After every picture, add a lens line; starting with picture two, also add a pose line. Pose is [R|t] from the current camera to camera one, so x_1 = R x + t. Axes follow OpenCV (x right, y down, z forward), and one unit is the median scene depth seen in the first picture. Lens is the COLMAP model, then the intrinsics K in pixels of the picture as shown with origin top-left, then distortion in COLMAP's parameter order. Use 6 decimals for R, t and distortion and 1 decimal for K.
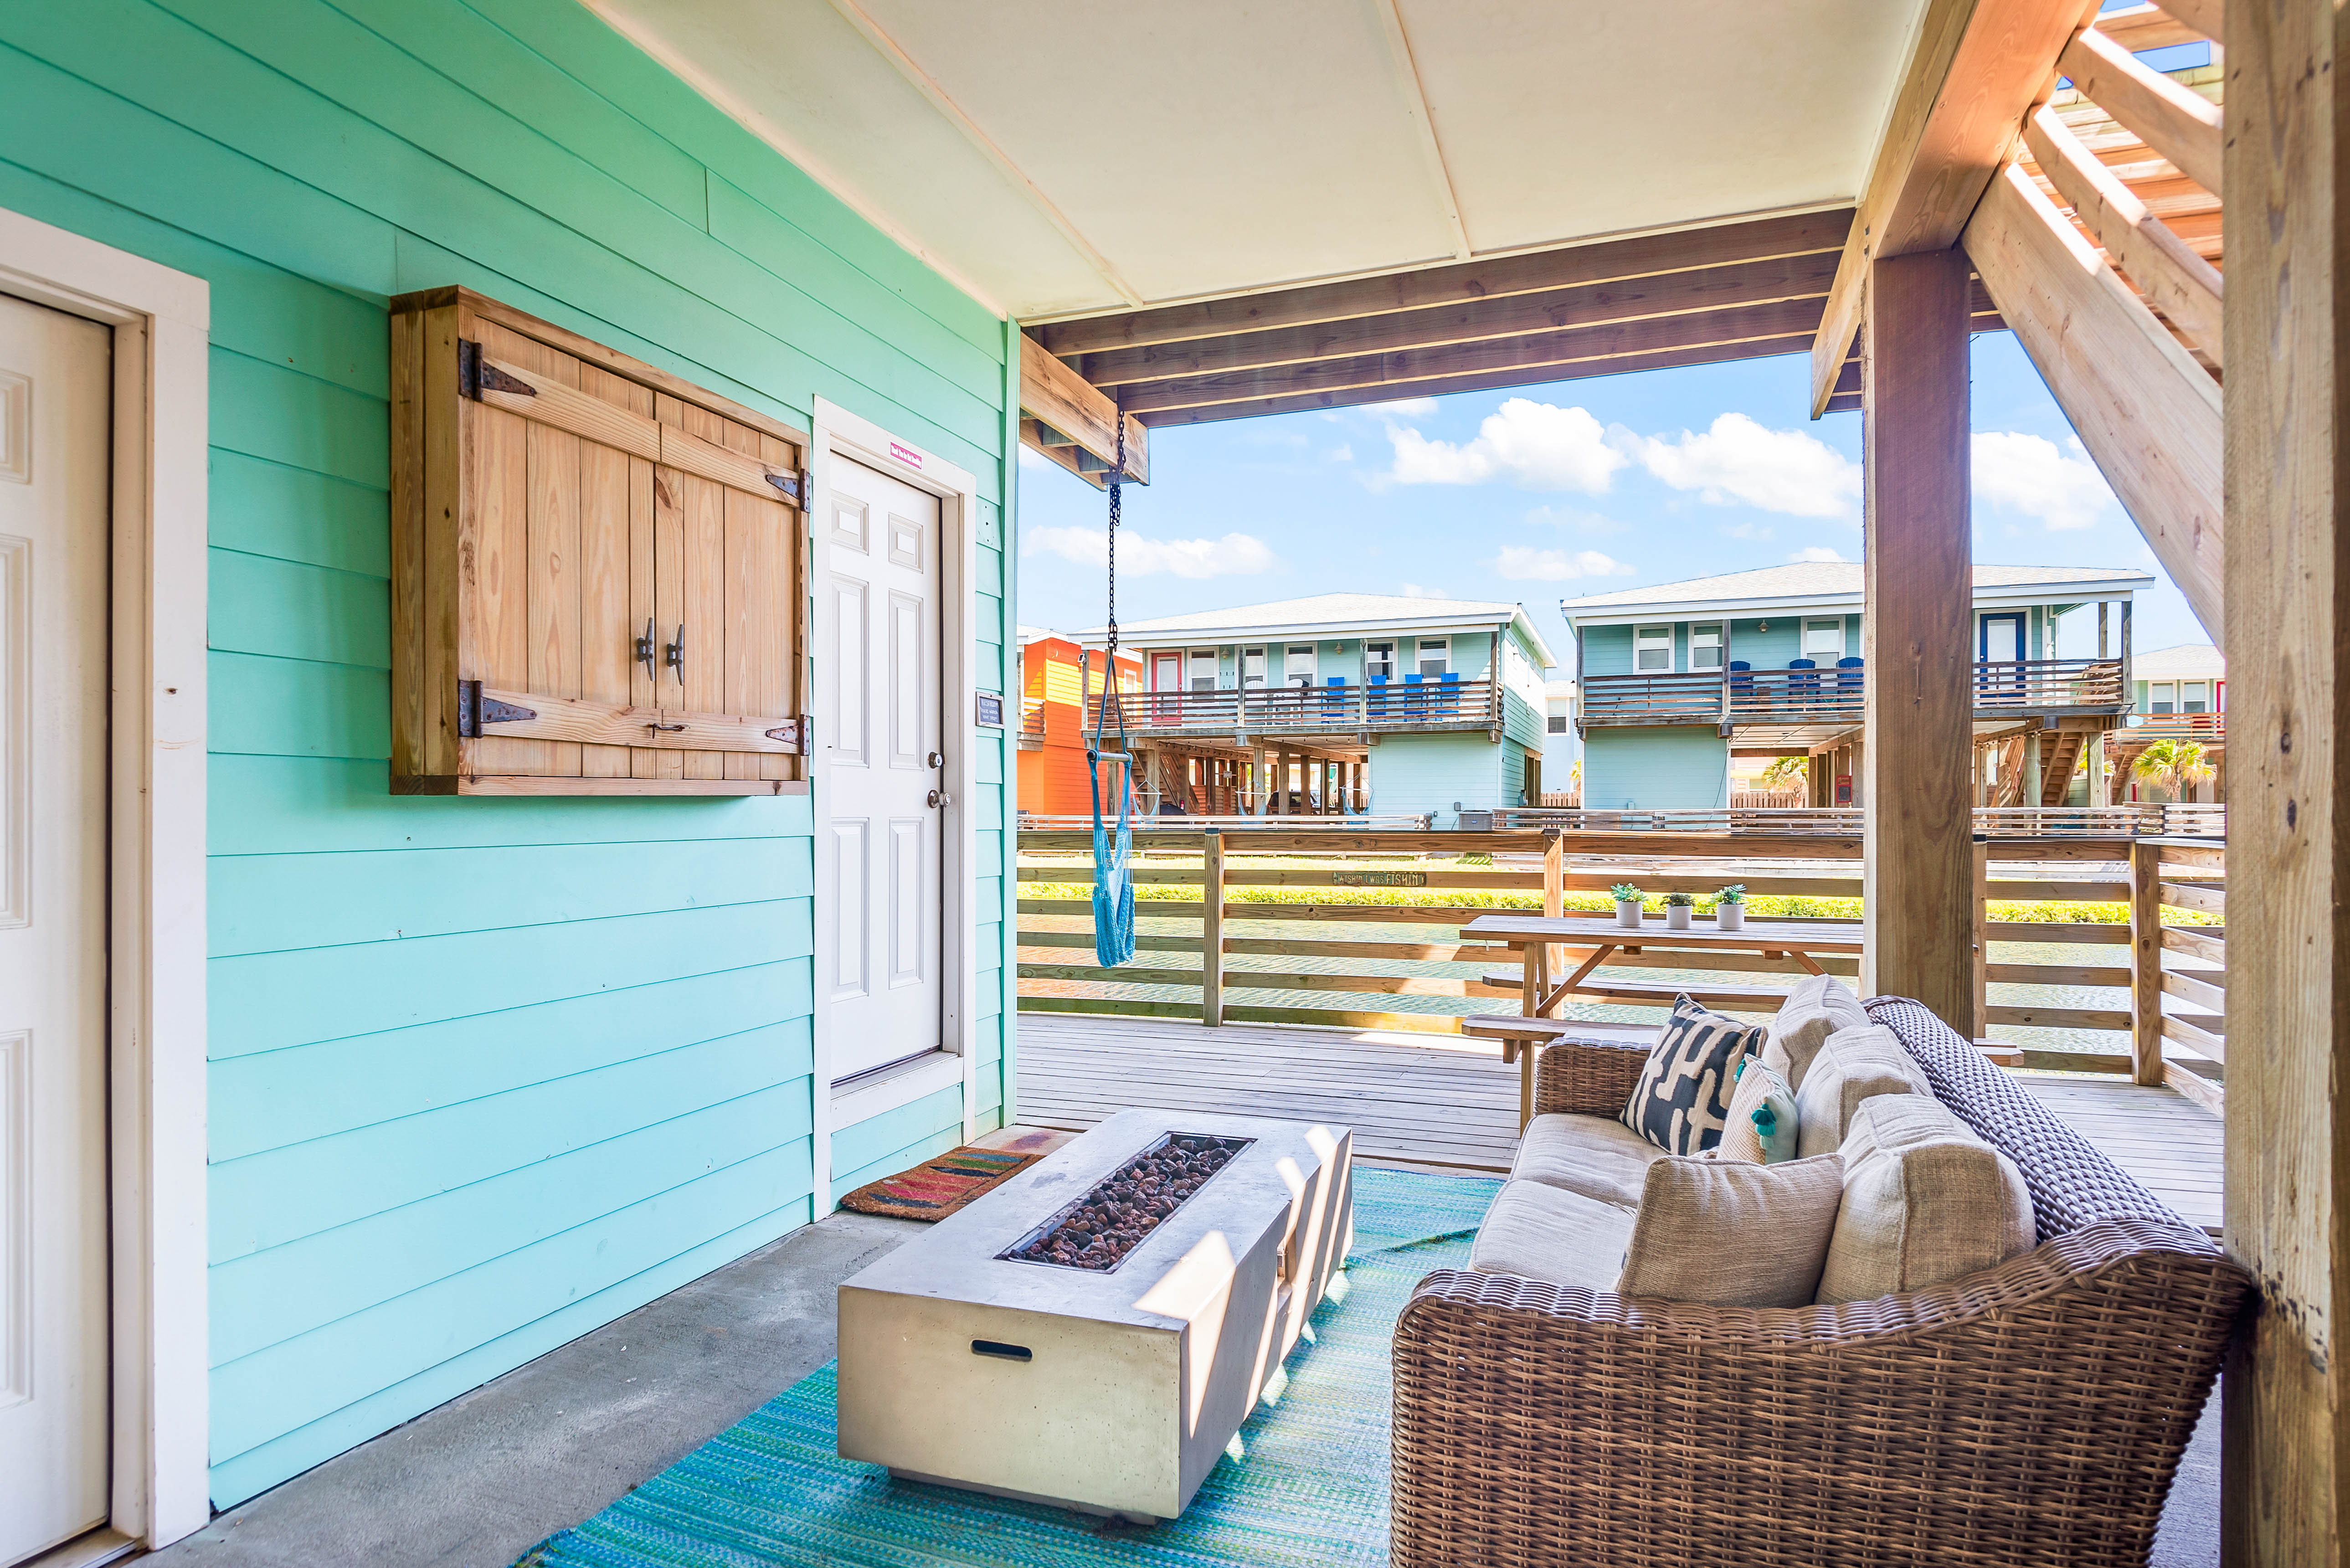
lens RADIAL K [[1329.6, 0, 1178.2], [0, 1329.6, 823.8], [0, 0, 1]] dist [0.040284, -0.000505]
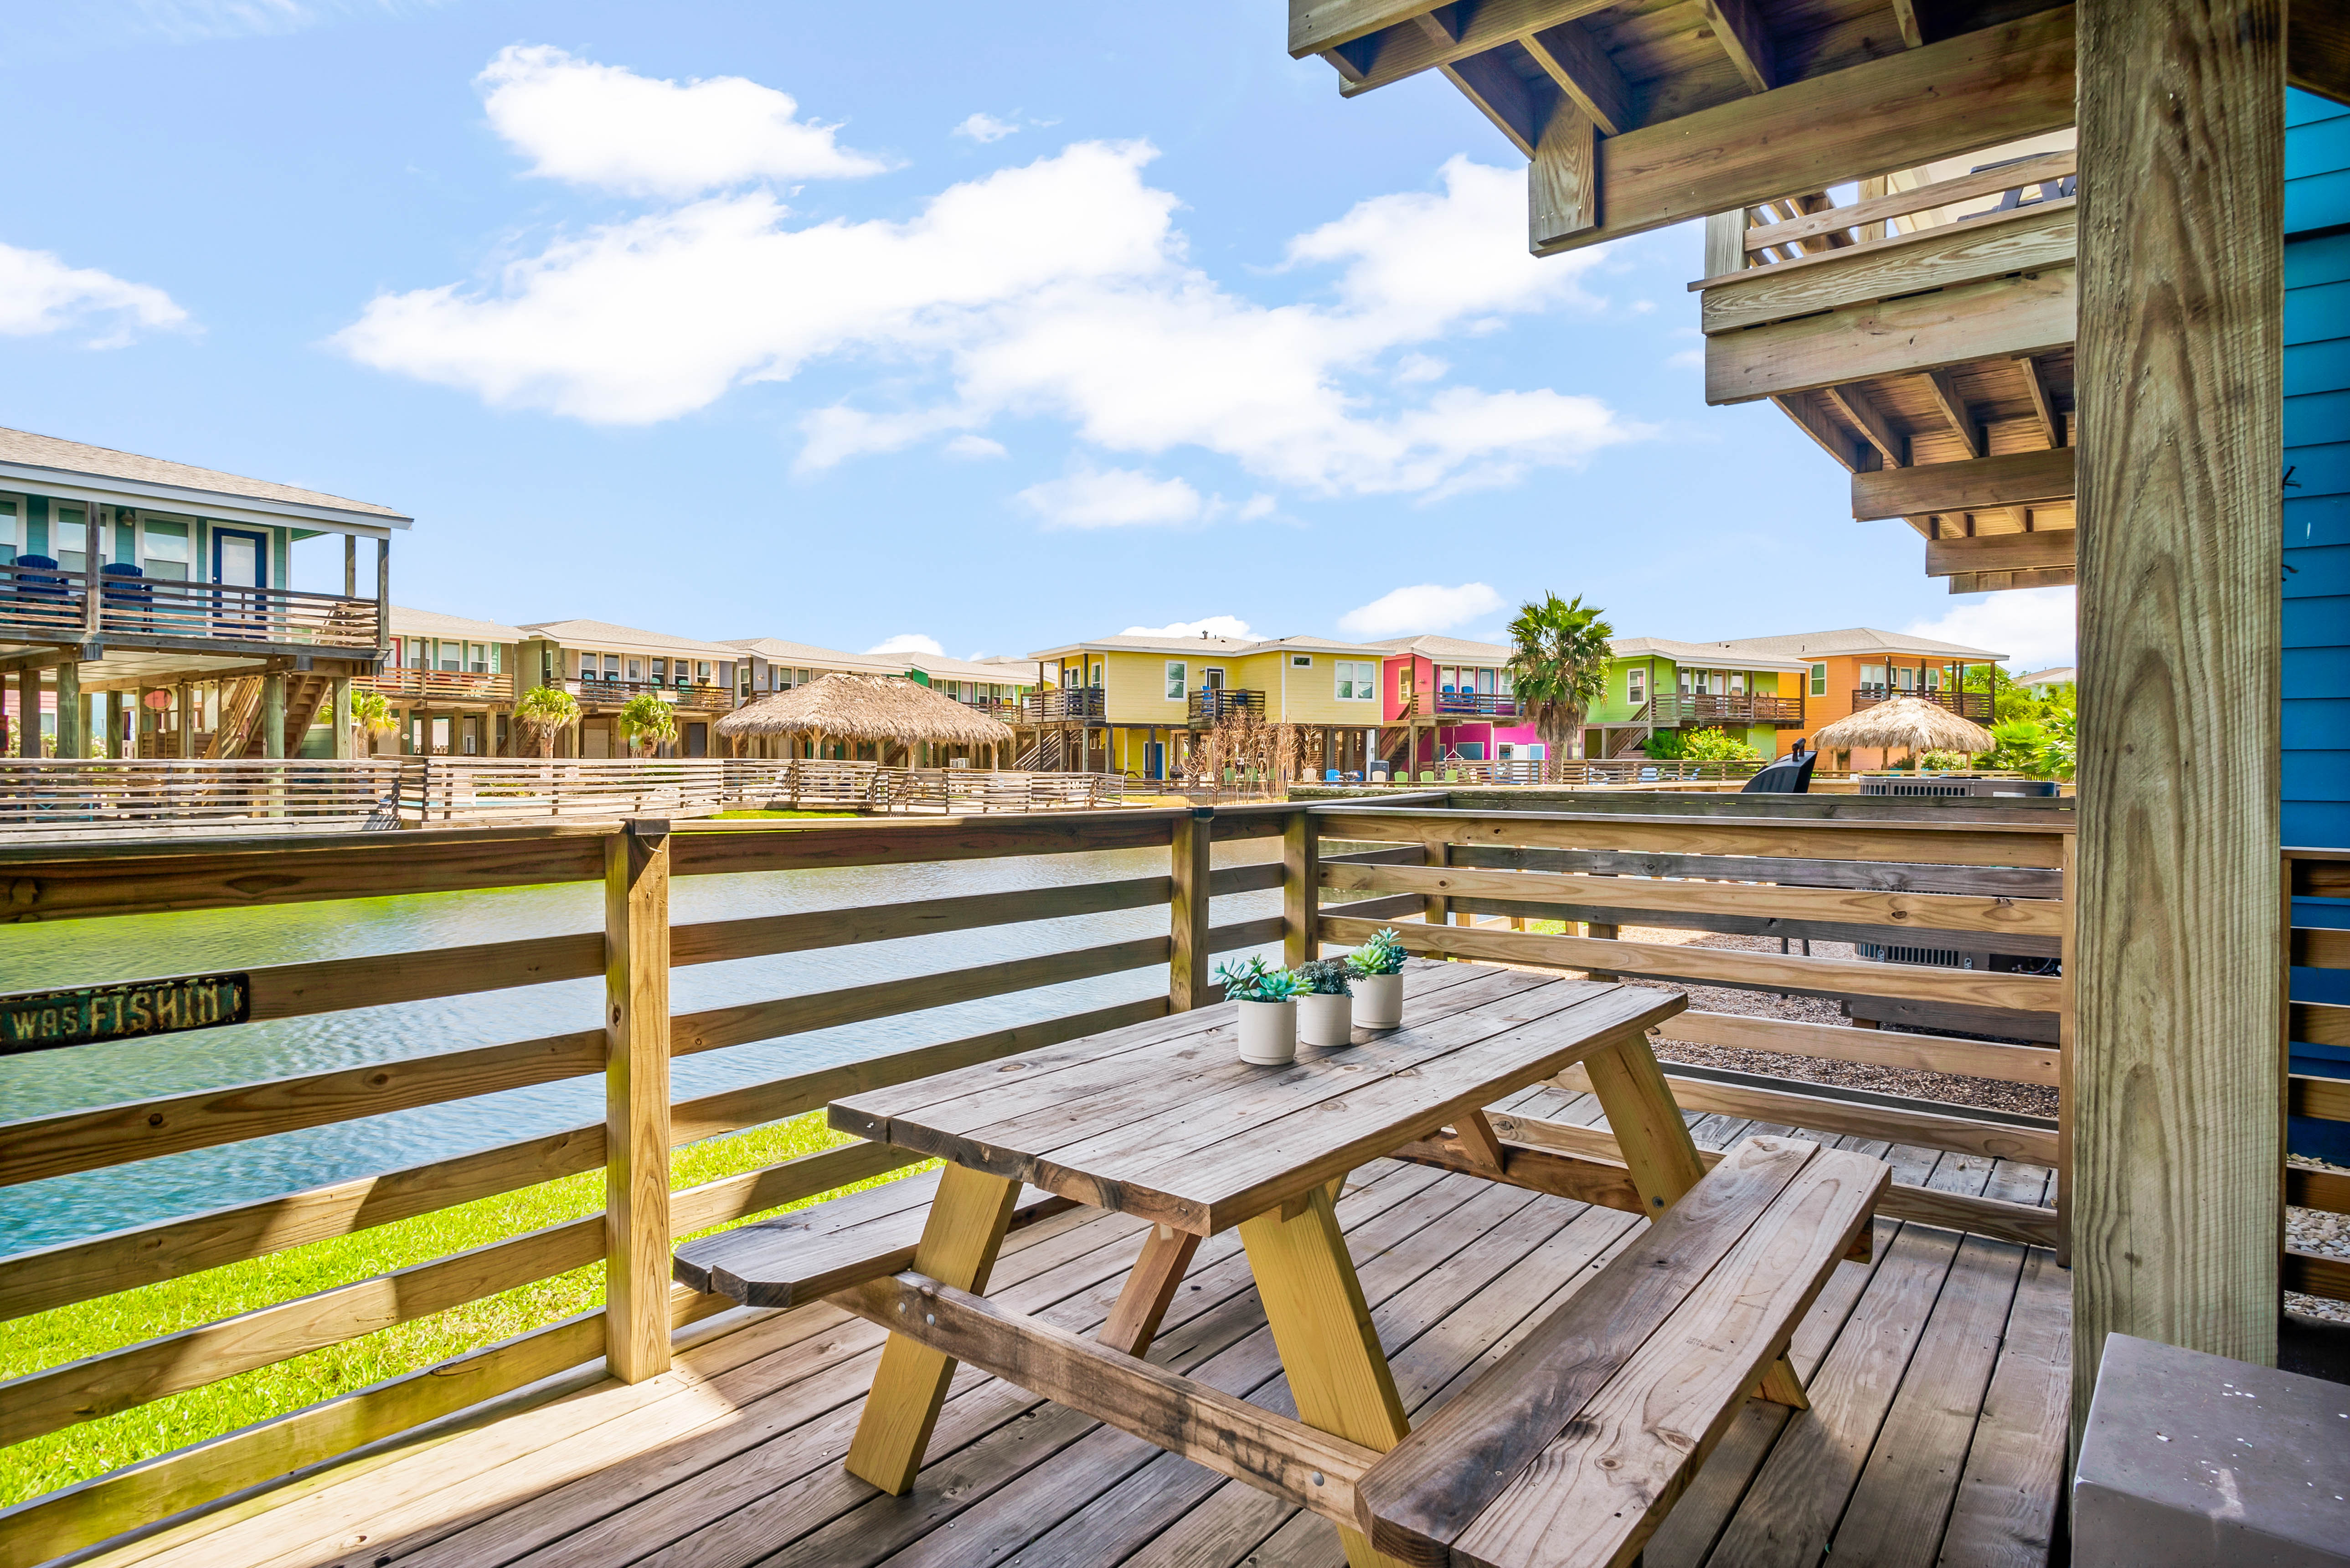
lens RADIAL K [[1319.2, 0, 1172.4], [0, 1319.2, 792.8], [0, 0, 1]] dist [0.002874, -0.000774]
pose [[0.285202, -0.017516, 0.958307, -0.013106], [0.005038, 0.999847, 0.016775, -0.002769], [-0.958454, 0.000044, 0.285246, 0.217002]]
